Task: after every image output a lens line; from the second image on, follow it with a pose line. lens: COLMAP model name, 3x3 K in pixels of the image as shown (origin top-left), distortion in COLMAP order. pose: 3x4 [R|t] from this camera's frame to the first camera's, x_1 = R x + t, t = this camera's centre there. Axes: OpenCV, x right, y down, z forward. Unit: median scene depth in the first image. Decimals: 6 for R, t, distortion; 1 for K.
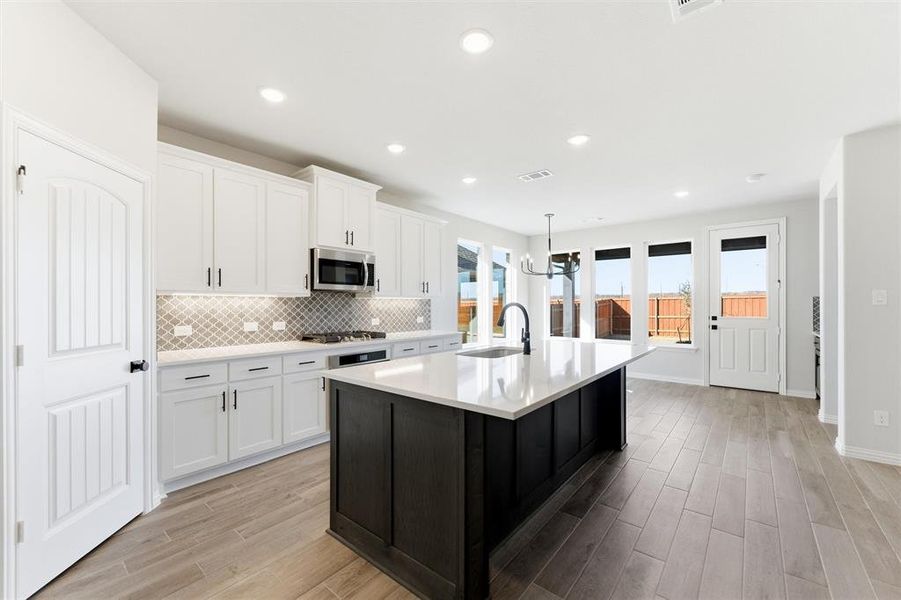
lens RADIAL K [[367.8, 0, 445.2], [0, 367.8, 305.2], [0, 0, 1]] dist [0.002173, 0.000270]
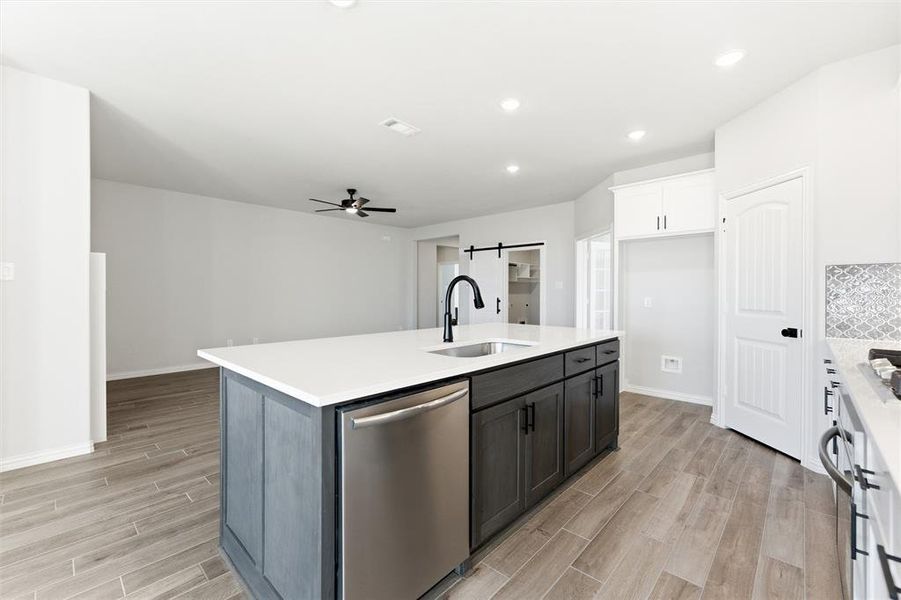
lens RADIAL K [[375.3, 0, 440.9], [0, 375.3, 293.4], [0, 0, 1]] dist [-0.001698, -0.000109]
pose [[-0.997894, -0.001670, 0.064838, 0.123652], [-0.001443, 0.999993, 0.003560, 0.017155], [-0.064844, 0.003459, -0.997889, 1.202830]]
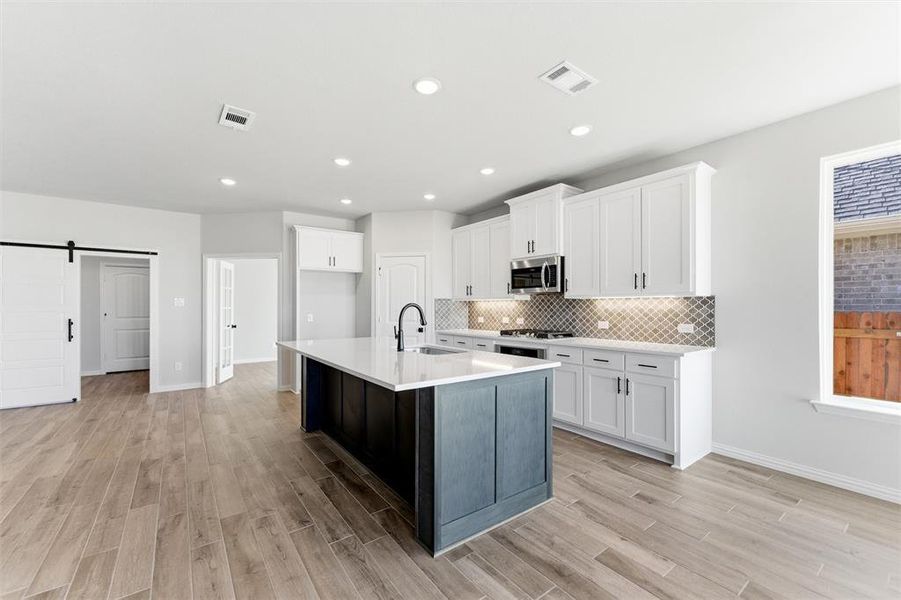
lens RADIAL K [[365.3, 0, 445.1], [0, 365.3, 310.5], [0, 0, 1]] dist [-0.001286, -0.000300]
pose [[-0.242429, 0.011503, -0.970101, 0.816718], [-0.000722, 0.999927, 0.012037, 0.000567], [0.970169, 0.003618, -0.242403, 0.922568]]
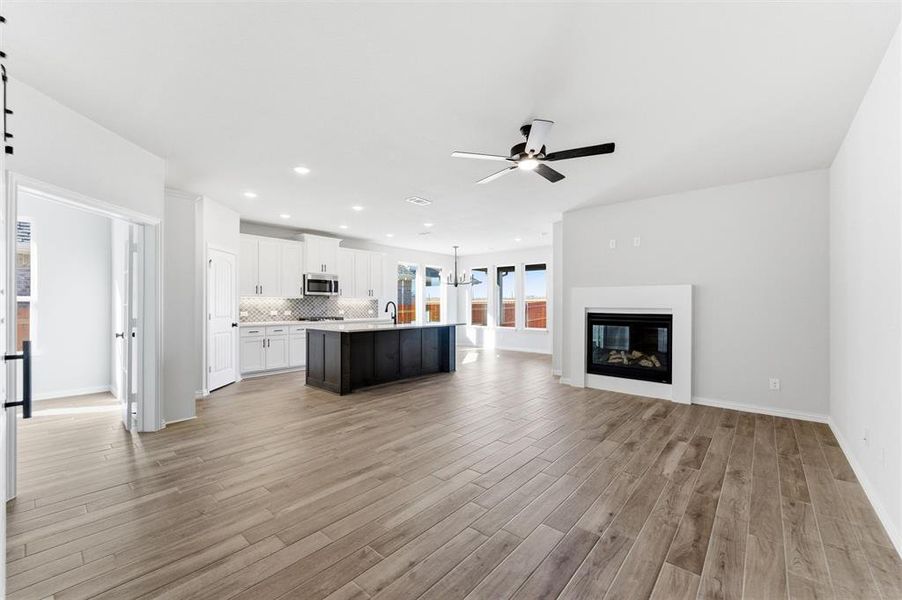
lens RADIAL K [[368.2, 0, 445.6], [0, 368.2, 305.2], [0, 0, 1]] dist [0.002173, 0.000270]
pose [[0.999798, 0.004966, -0.019497, 0.382537], [-0.004940, 0.999987, 0.001390, 0.006461], [0.019503, -0.001293, 0.999809, -0.844426]]
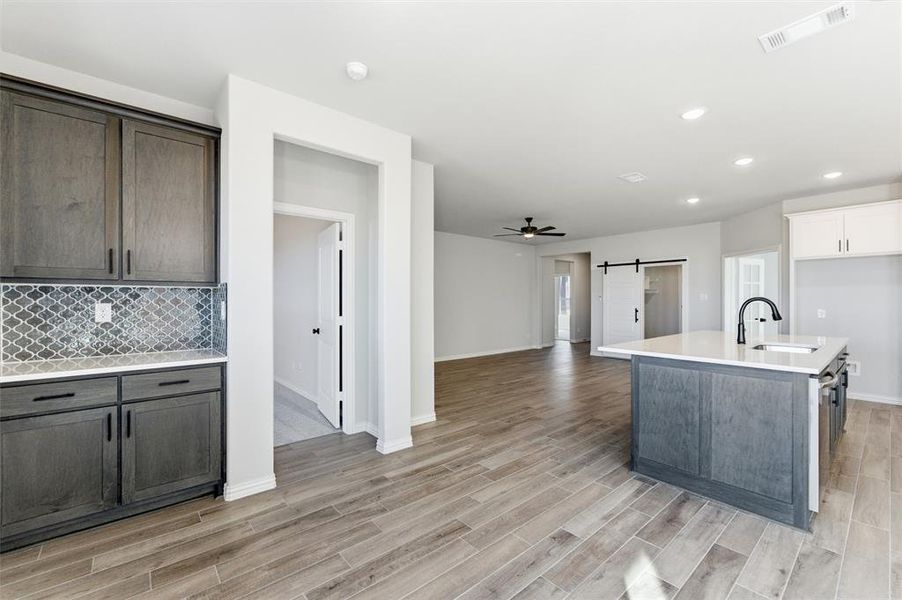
lens RADIAL K [[372.0, 0, 445.7], [0, 372.0, 298.6], [0, 0, 1]] dist [-0.001300, -0.000033]
pose [[-0.984991, 0.001945, 0.172595, 0.602933], [0.001314, 0.999992, -0.003771, -0.000404], [-0.172601, -0.003487, -0.984986, 1.504259]]
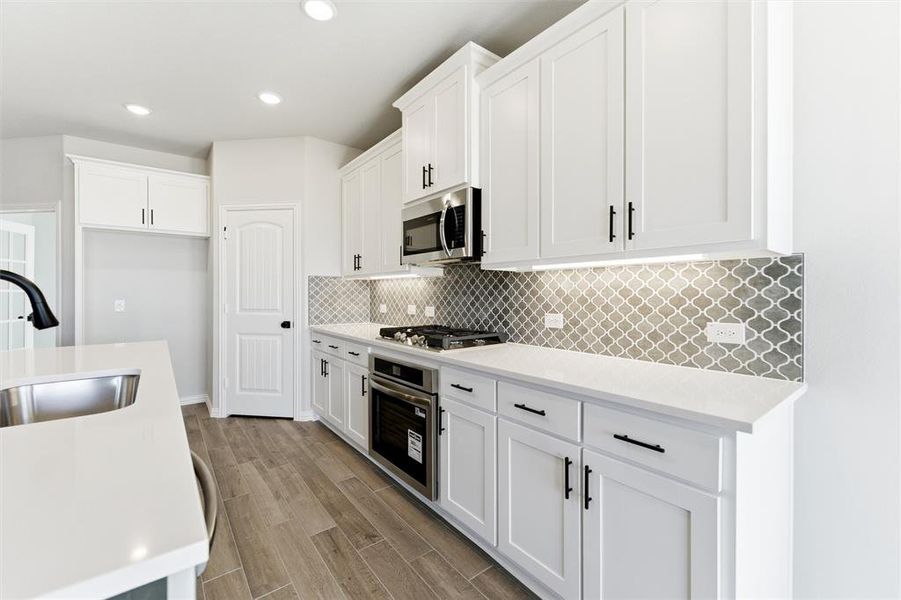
lens RADIAL K [[371.6, 0, 445.2], [0, 371.6, 298.6], [0, 0, 1]] dist [-0.001300, -0.000033]
pose [[-0.211238, 0.016484, -0.977296, 0.314073], [-0.001996, 0.999848, 0.017296, 0.011008], [0.977433, 0.005605, -0.211174, 1.054420]]
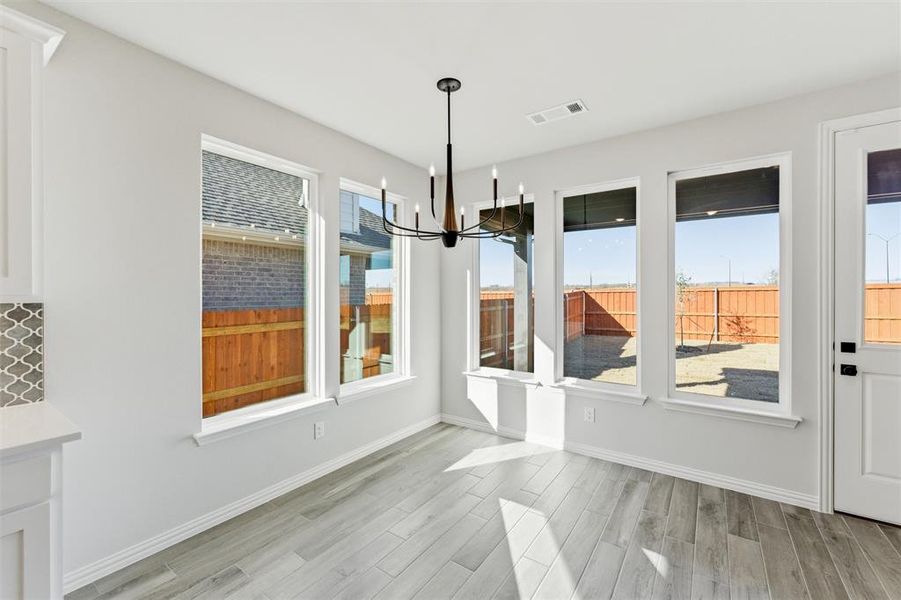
lens RADIAL K [[375.3, 0, 440.9], [0, 375.3, 293.4], [0, 0, 1]] dist [-0.001698, -0.000109]
pose [[0.997465, 0.002642, 0.071112, 0.347333], [-0.002456, 0.999993, -0.002707, -0.030140], [-0.071118, 0.002525, 0.997465, 0.847952]]
